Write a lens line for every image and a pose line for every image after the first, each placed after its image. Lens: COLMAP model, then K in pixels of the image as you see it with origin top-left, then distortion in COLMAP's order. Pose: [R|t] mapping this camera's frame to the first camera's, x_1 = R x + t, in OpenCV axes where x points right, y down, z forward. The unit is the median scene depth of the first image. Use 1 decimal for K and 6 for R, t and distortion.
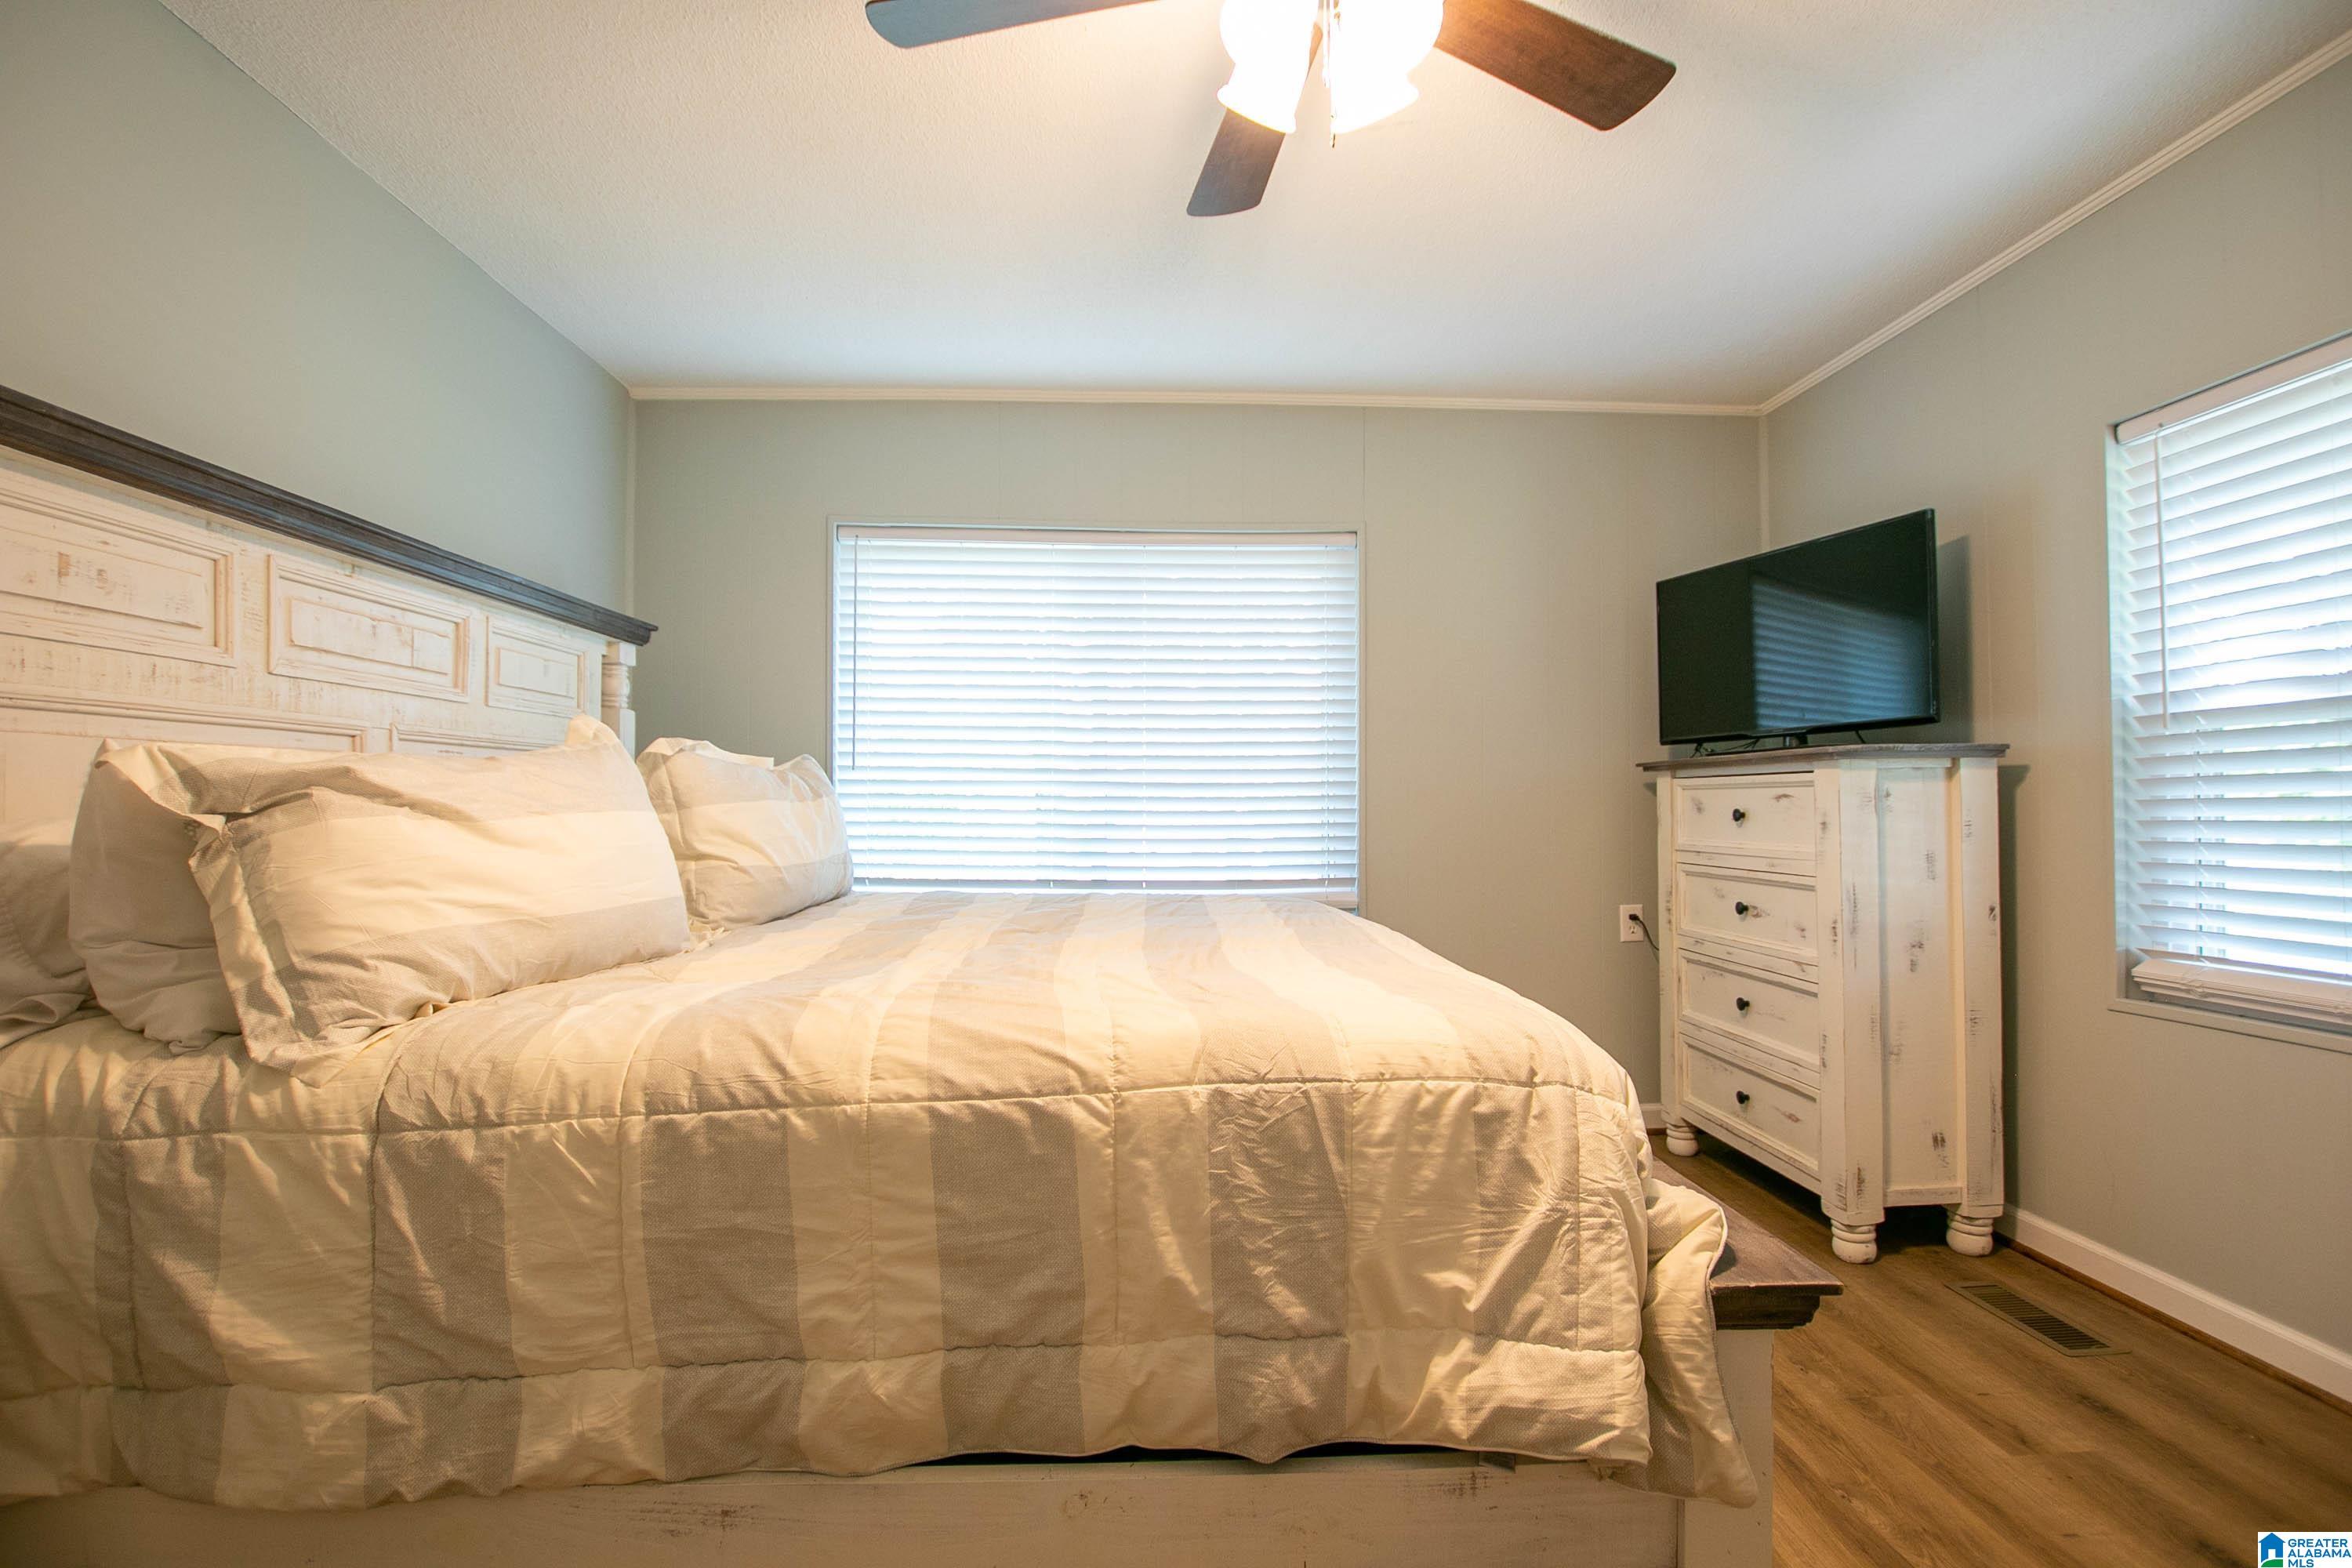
lens RADIAL K [[1075.4, 0, 1133.4], [0, 1075.4, 795.0], [0, 0, 1]] dist [-0.026110, 0.000125]
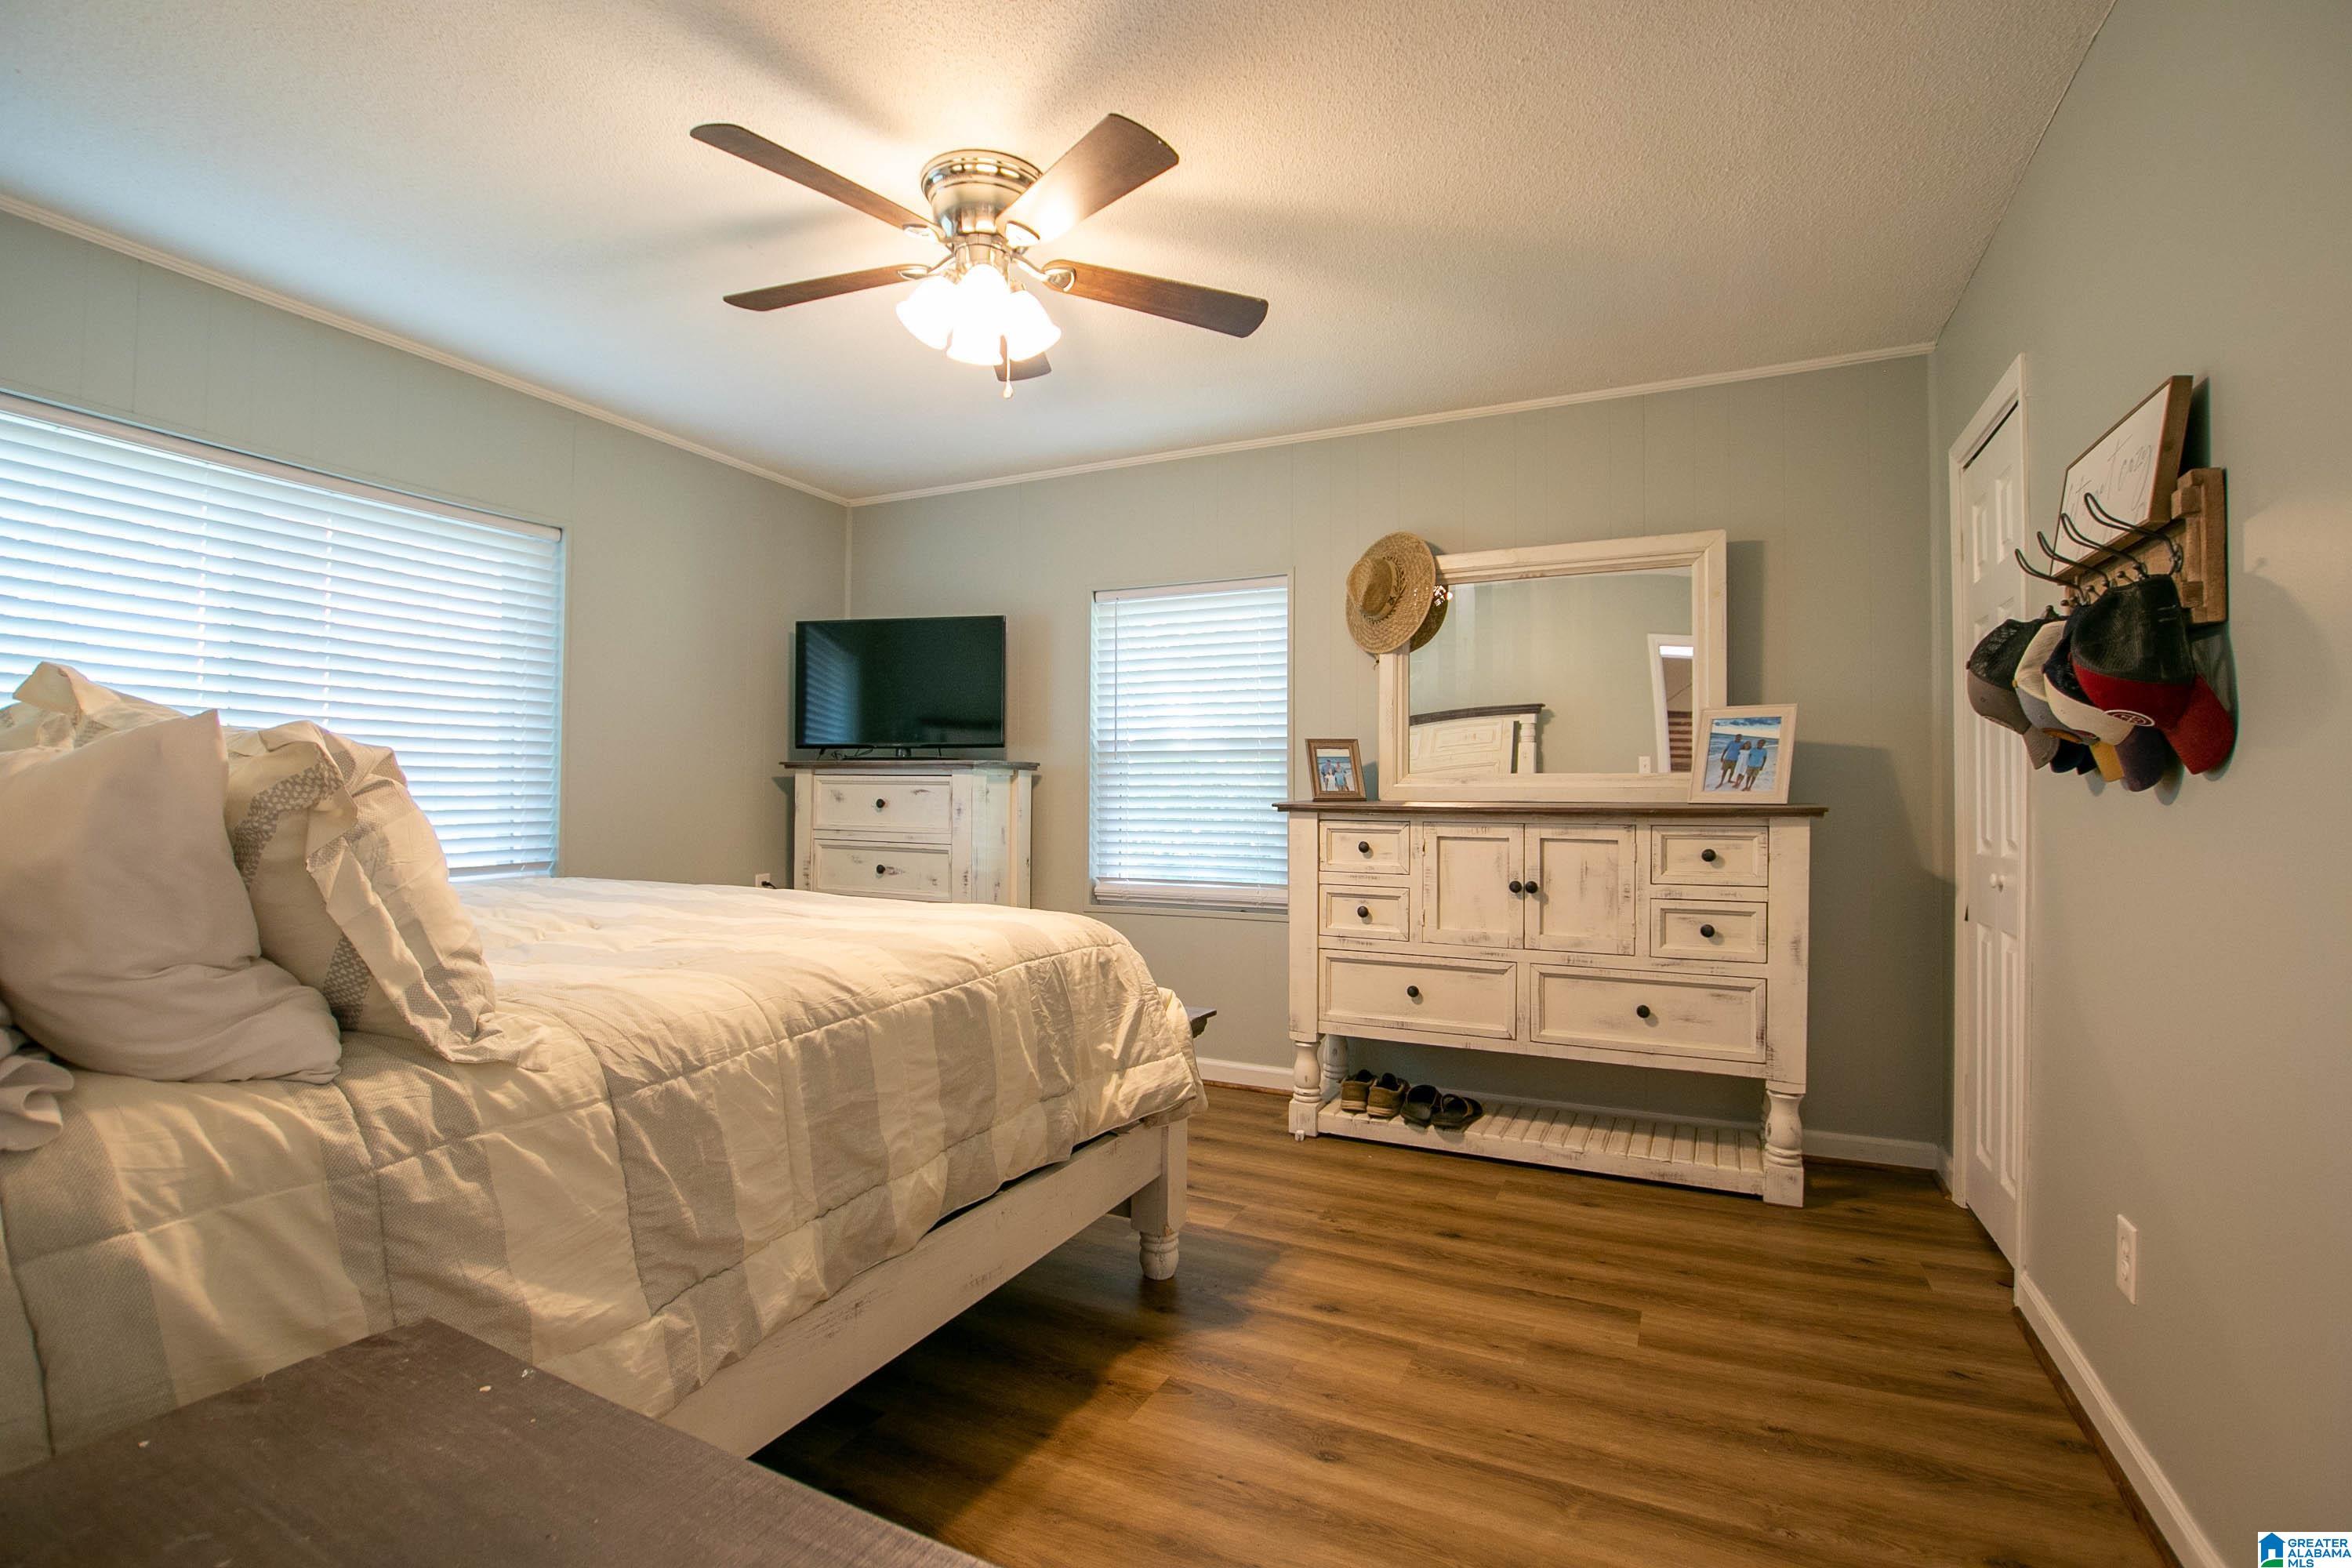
lens RADIAL K [[1075.4, 0, 1133.4], [0, 1075.4, 795.0], [0, 0, 1]] dist [-0.026110, 0.000125]
pose [[0.499195, 0.010412, 0.866427, -1.382966], [-0.023630, 0.999719, 0.001600, -0.006665], [-0.866168, -0.021273, 0.499301, -0.006241]]
